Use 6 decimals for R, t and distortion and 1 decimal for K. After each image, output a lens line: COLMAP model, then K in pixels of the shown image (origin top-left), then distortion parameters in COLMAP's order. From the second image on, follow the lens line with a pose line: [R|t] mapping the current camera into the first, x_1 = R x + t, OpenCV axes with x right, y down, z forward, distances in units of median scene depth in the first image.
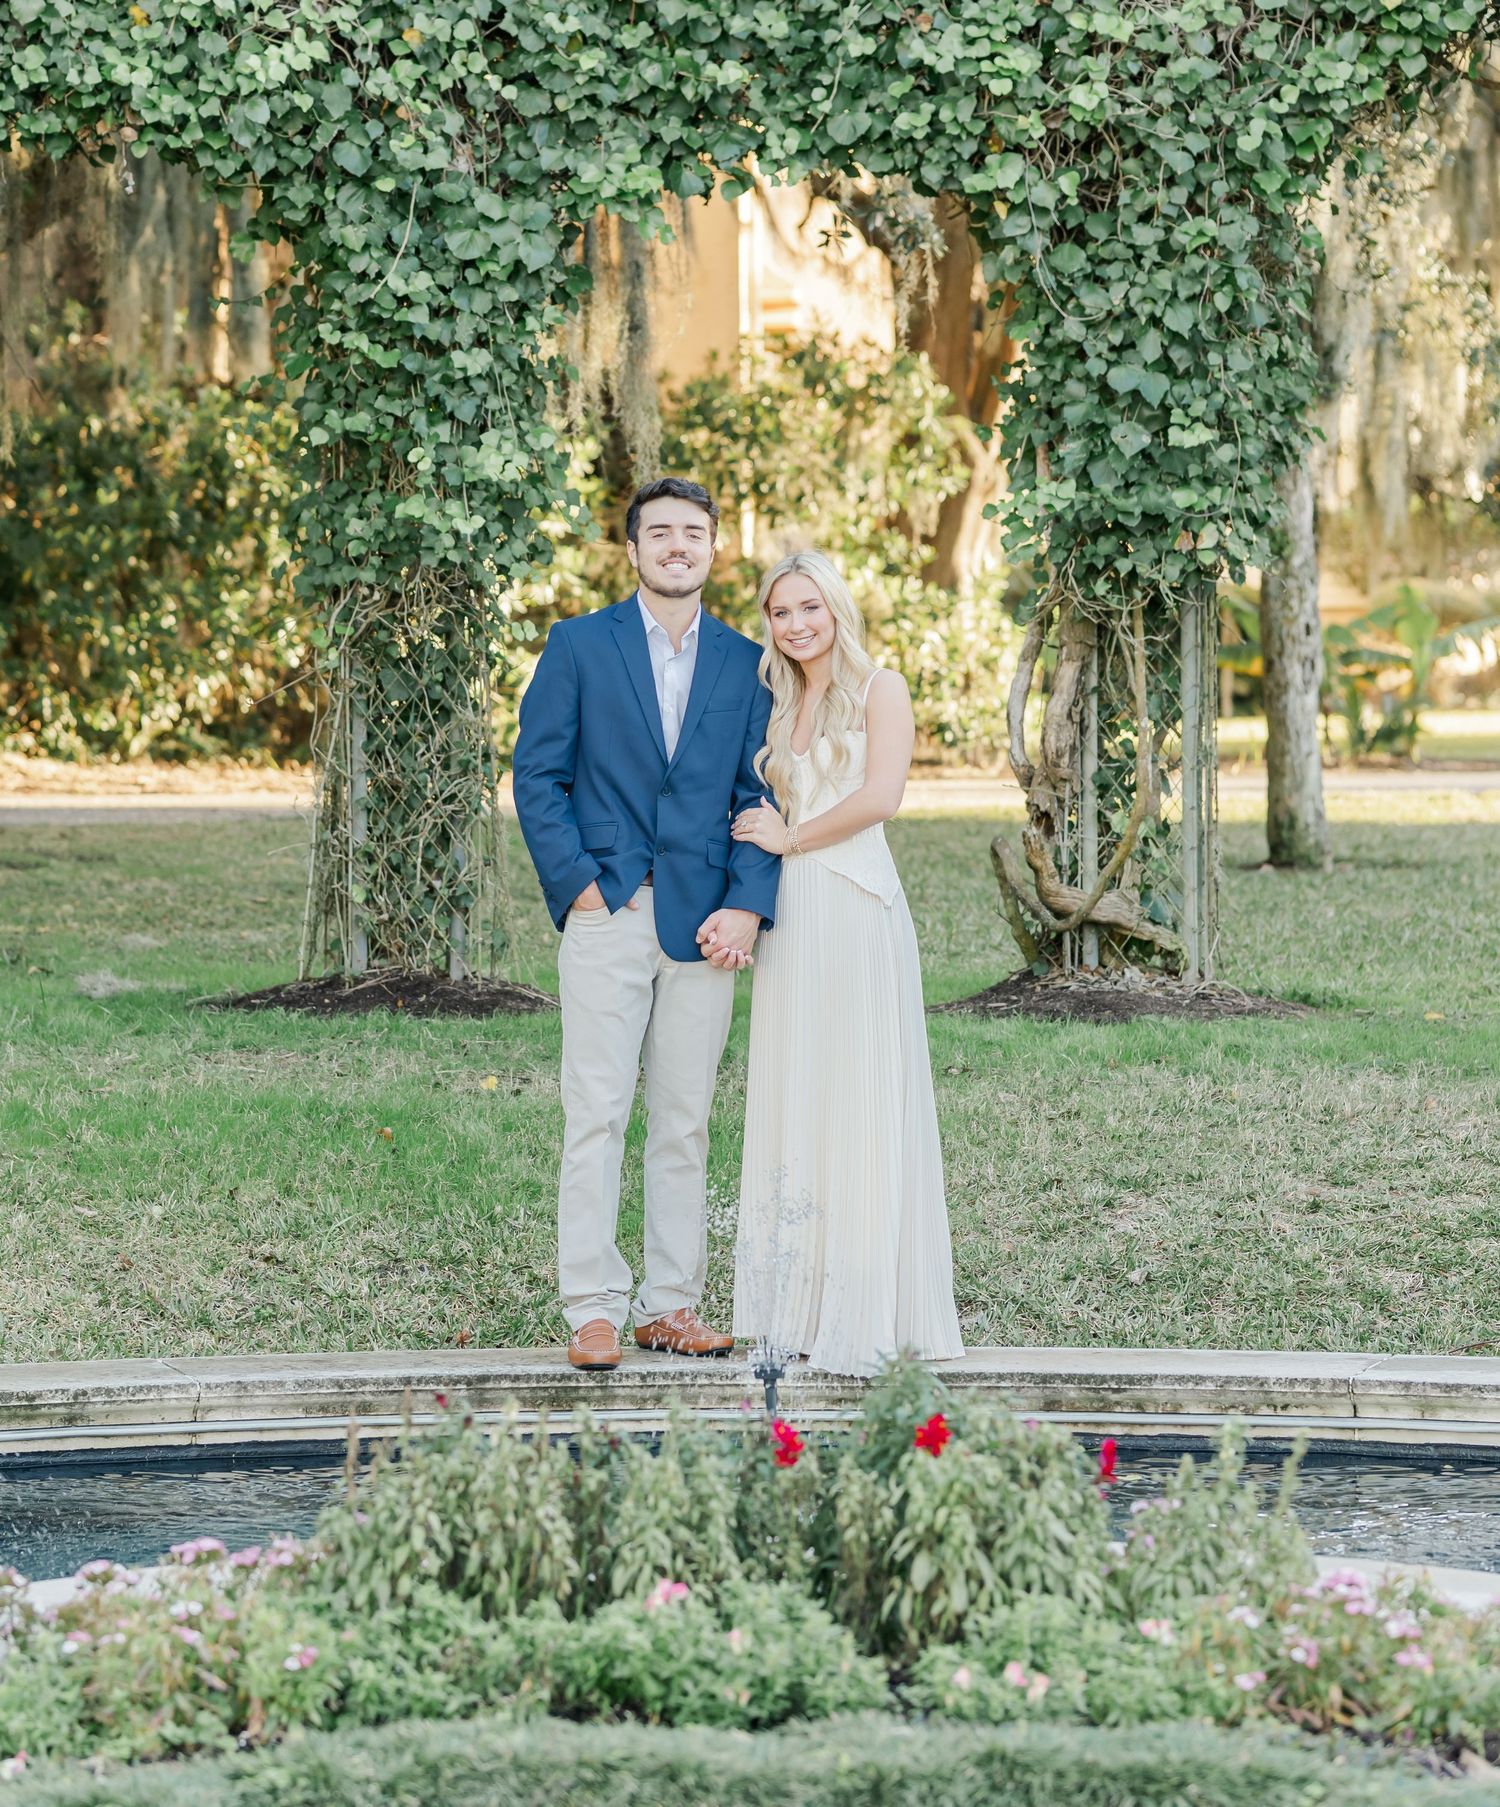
lens RADIAL K [[5388.2, 0, 662.6], [0, 5388.2, 711.3], [0, 0, 1]] dist [-0.040056, 0.429961]
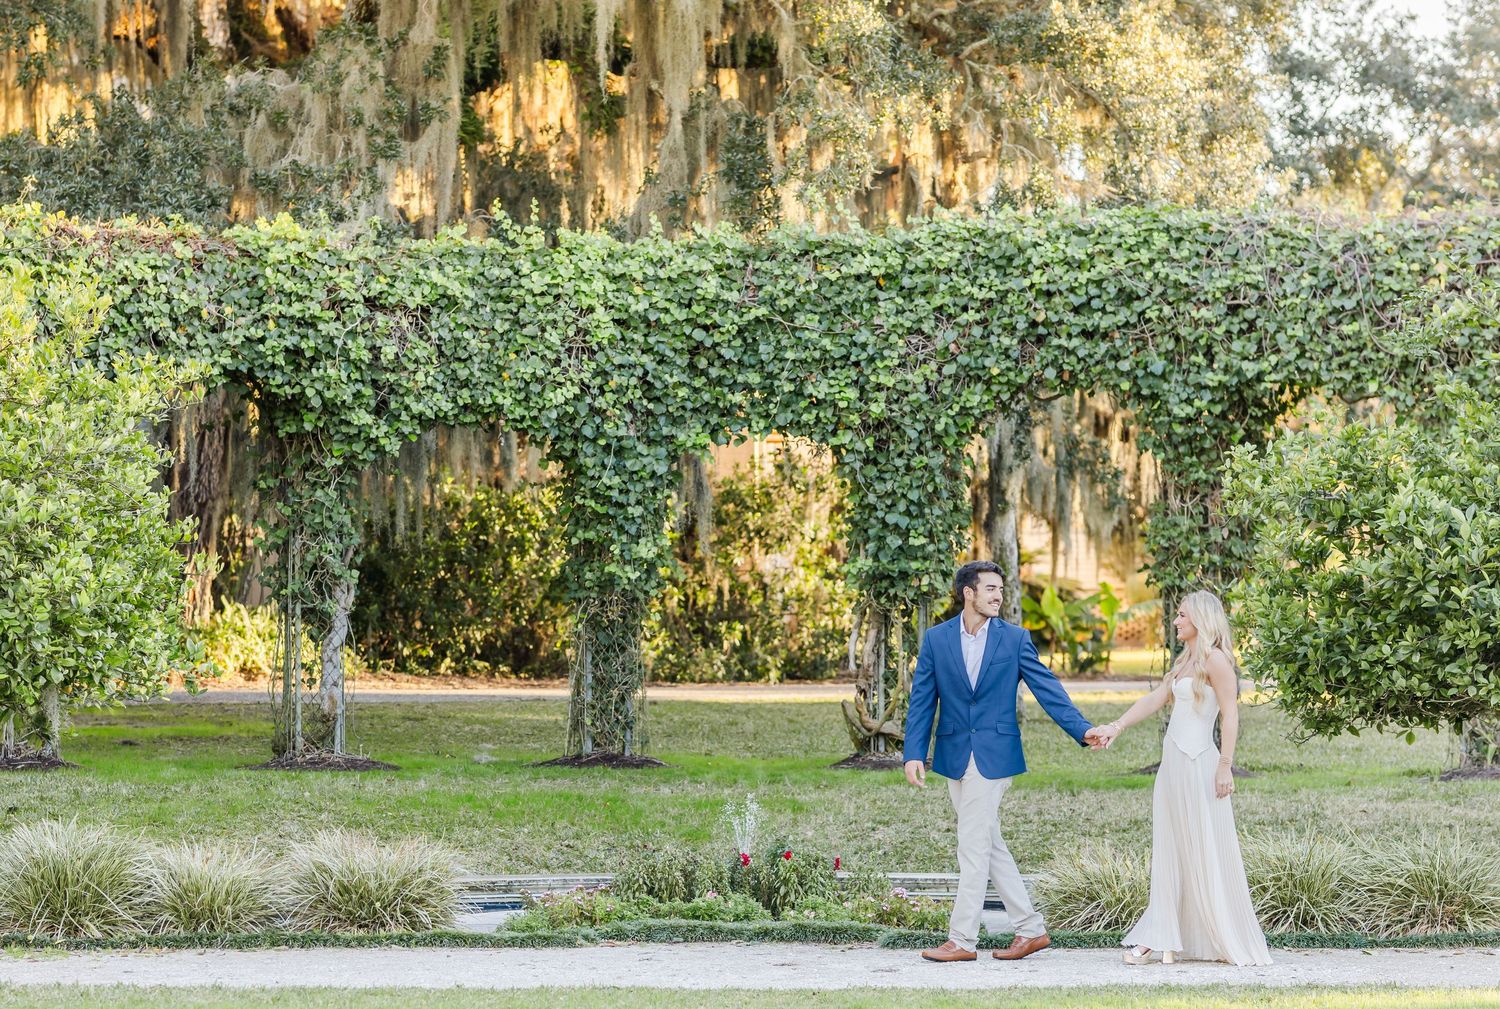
lens RADIAL K [[4210.6, 0, 661.6], [0, 4210.6, 507.0], [0, 0, 1]] dist [0.024694, 0.957089]
pose [[0.999931, 0.001757, -0.011656, 0.000144], [-0.002151, 0.999425, -0.033834, 0.000476], [0.011590, 0.033857, 0.999359, -0.987092]]
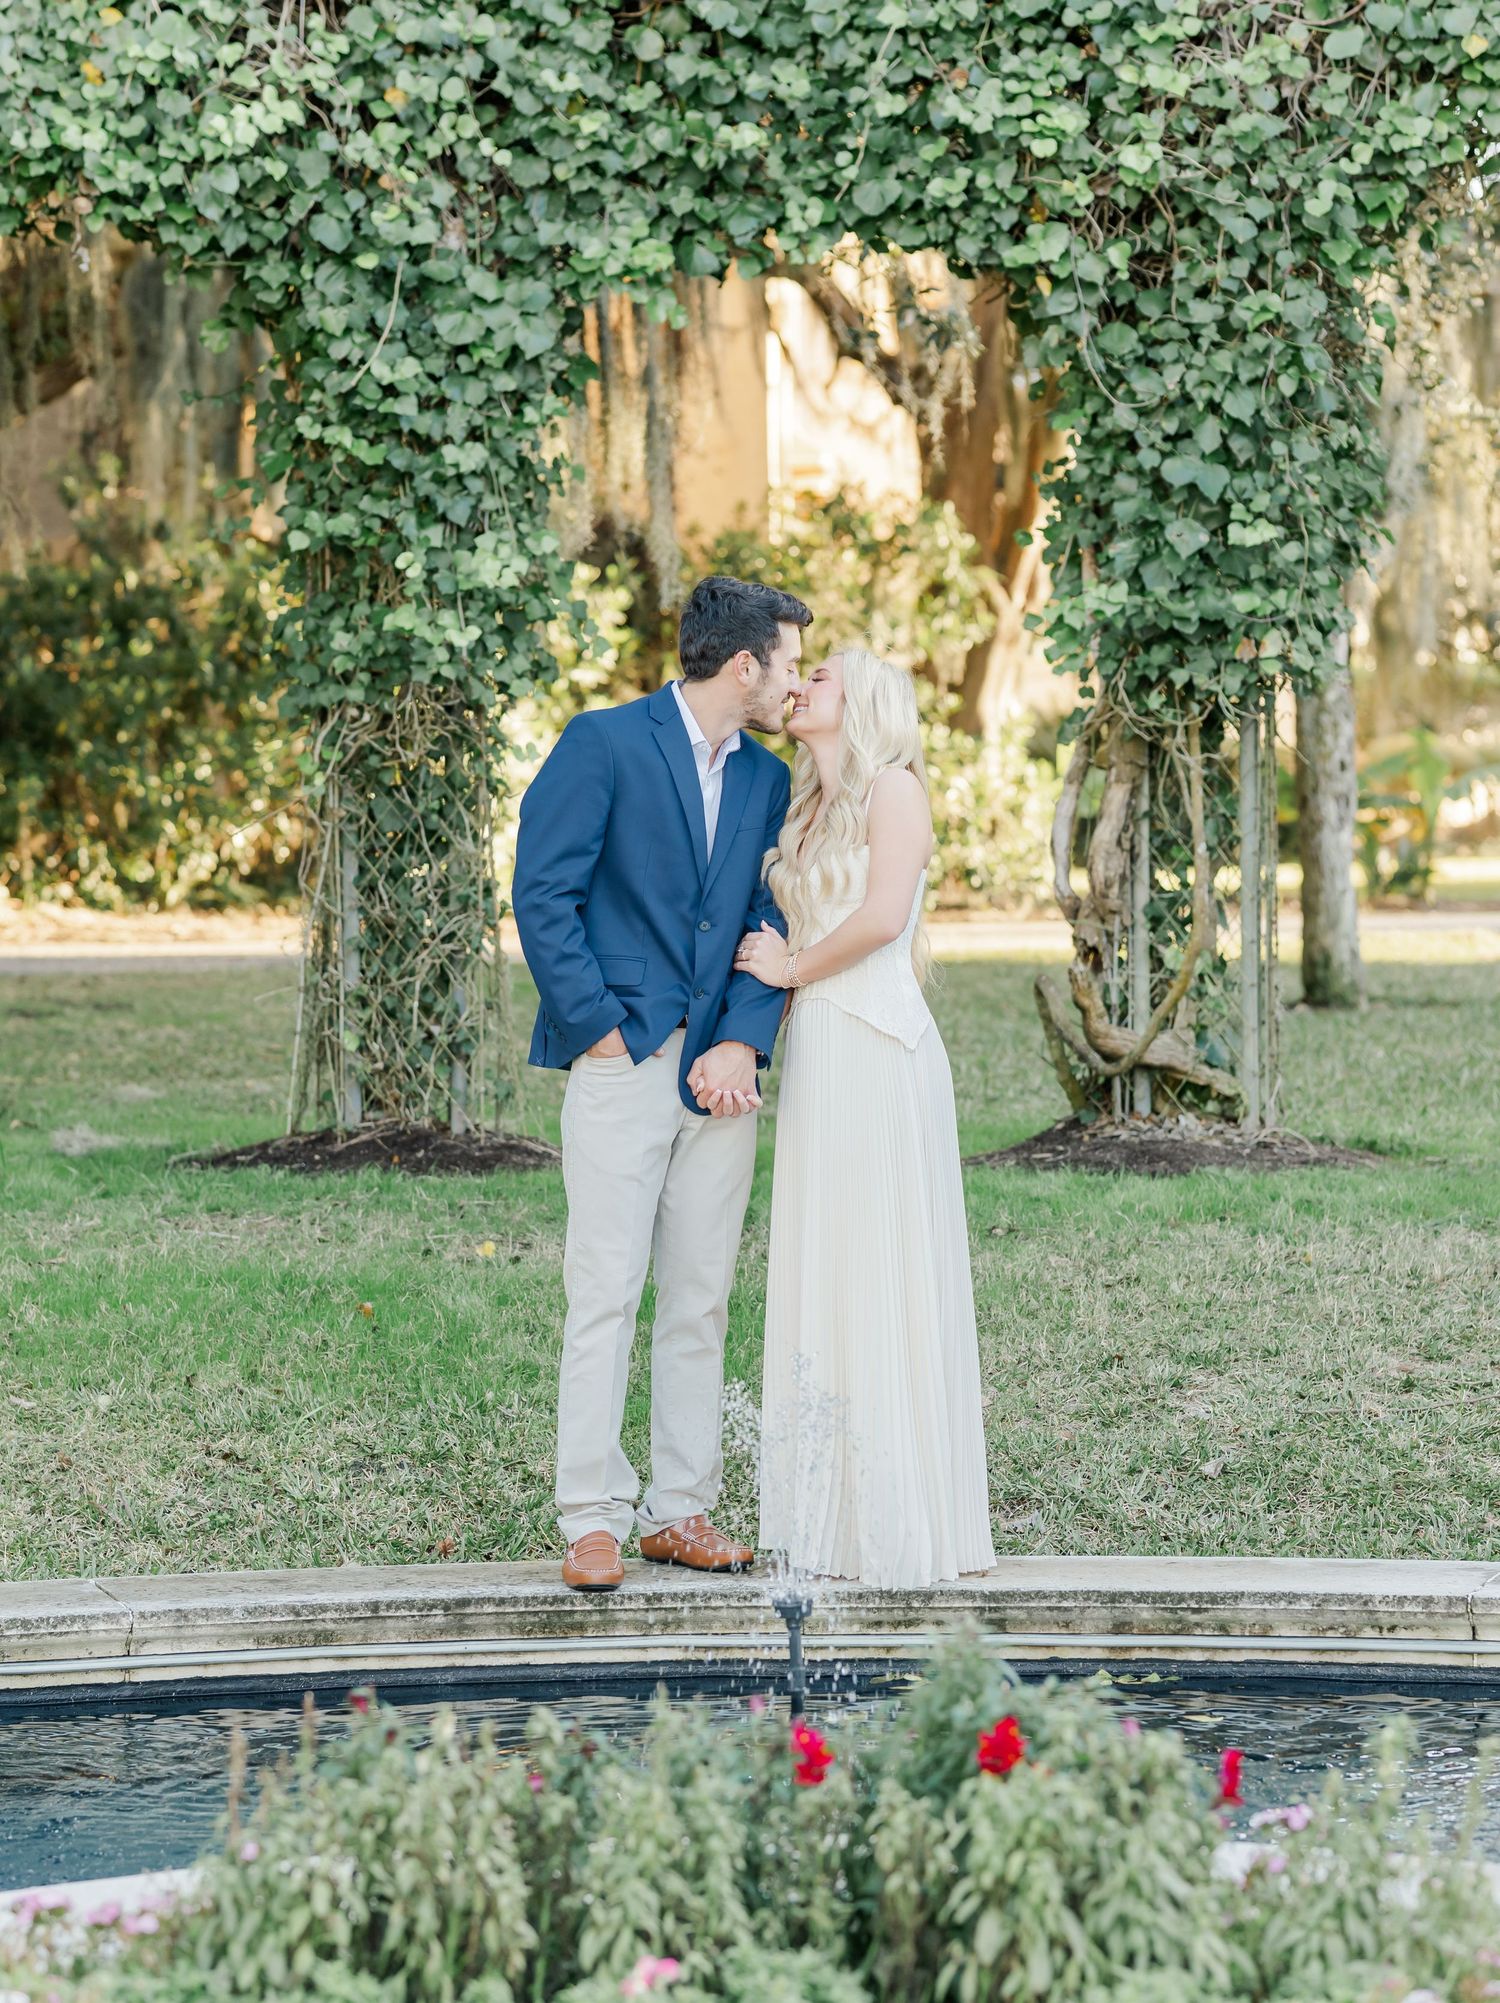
lens RADIAL K [[4763.9, 0, 749.5], [0, 4763.9, 1133.1], [0, 0, 1]] dist [-0.038592, 0.511545]
pose [[0.999941, -0.007530, 0.007818, 0.005589], [0.007096, 0.998511, 0.054080, 0.006134], [-0.008213, -0.054021, 0.998506, 0.188038]]
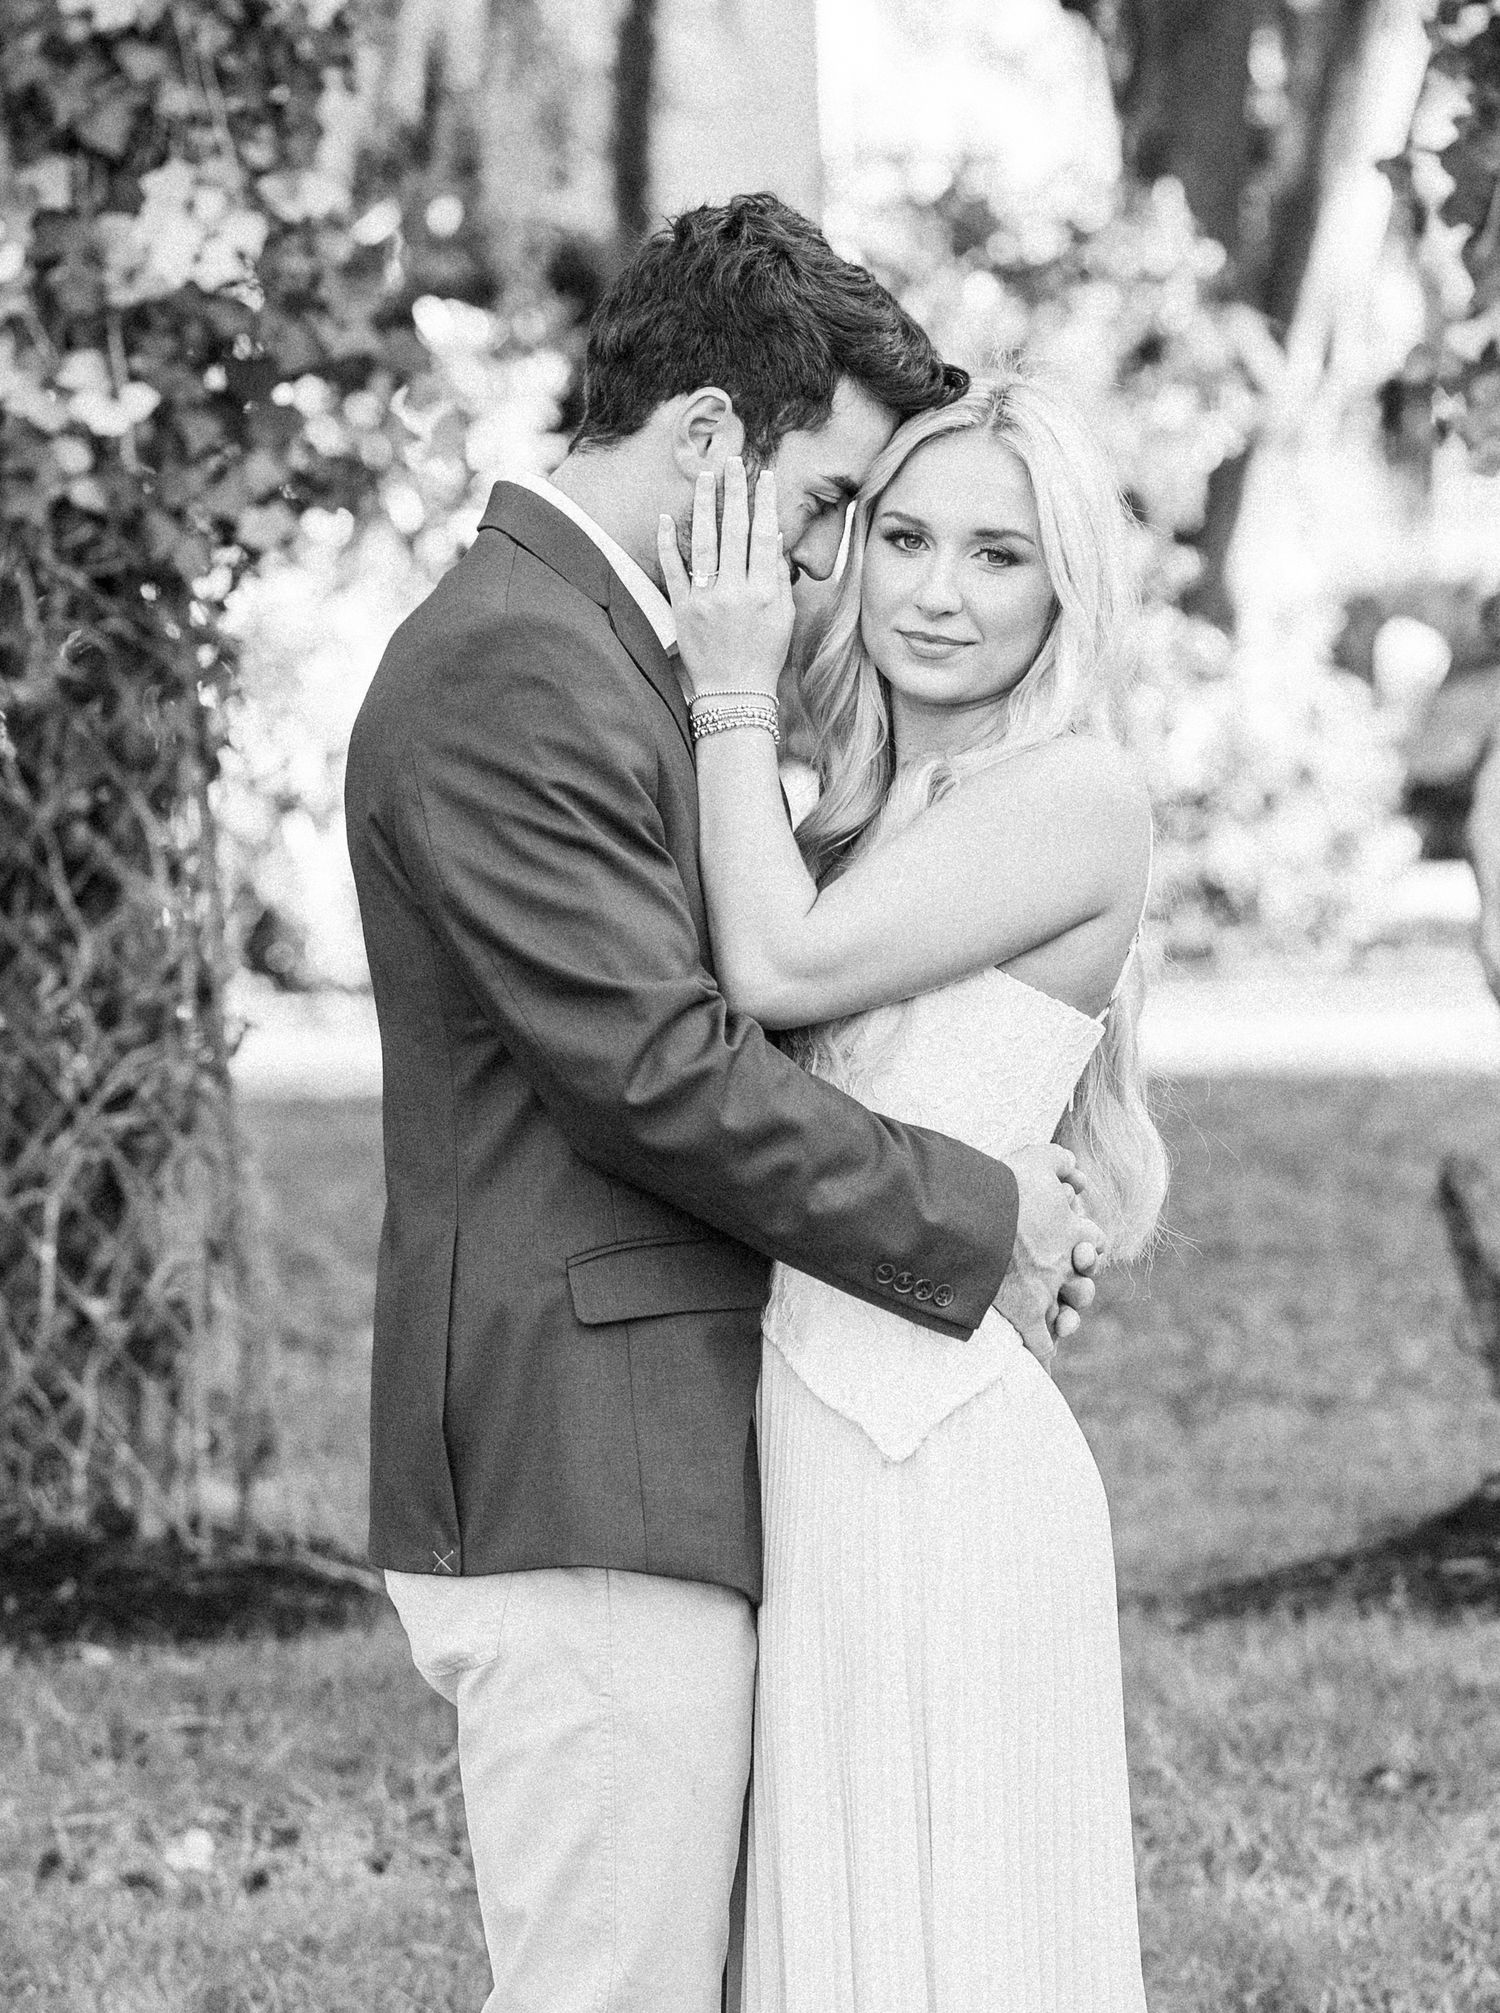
lens RADIAL K [[7749.0, 0, 751.3], [0, 7749.0, 1641.3], [0, 0, 1]] dist [0.116597, -0.726540]
pose [[0.999562, -0.029461, -0.002639, 0.009293], [0.029578, 0.994729, 0.098184, 0.000646], [-0.000268, -0.098220, 0.995165, 0.418537]]
